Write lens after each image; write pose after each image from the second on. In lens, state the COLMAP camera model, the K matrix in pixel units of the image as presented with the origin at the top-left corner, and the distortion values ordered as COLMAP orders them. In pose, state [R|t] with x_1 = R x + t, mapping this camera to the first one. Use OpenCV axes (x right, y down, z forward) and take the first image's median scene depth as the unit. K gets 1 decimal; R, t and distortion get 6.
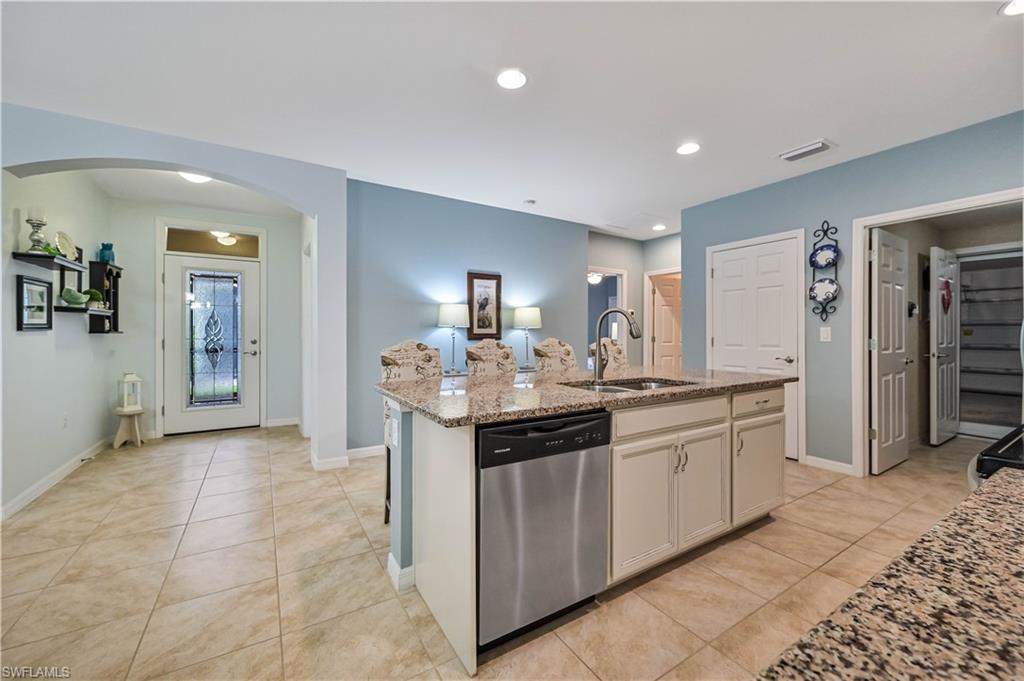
lens RADIAL K [[404.9, 0, 516.9], [0, 404.9, 333.5], [0, 0, 1]] dist [-0.003120, 0.001390]
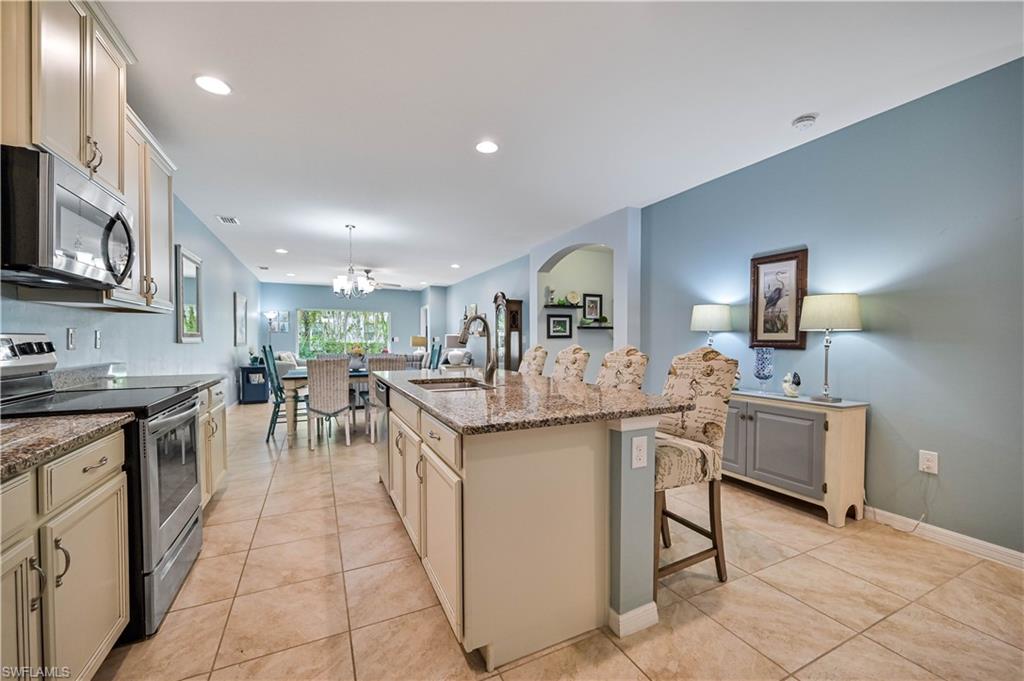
lens RADIAL K [[404.9, 0, 514.0], [0, 404.9, 348.7], [0, 0, 1]] dist [-0.003120, 0.001390]
pose [[-0.107526, 0.022757, -0.993942, 0.862718], [-0.003140, 0.999725, 0.023229, 0.000485], [0.994197, 0.005619, -0.107425, 0.812846]]
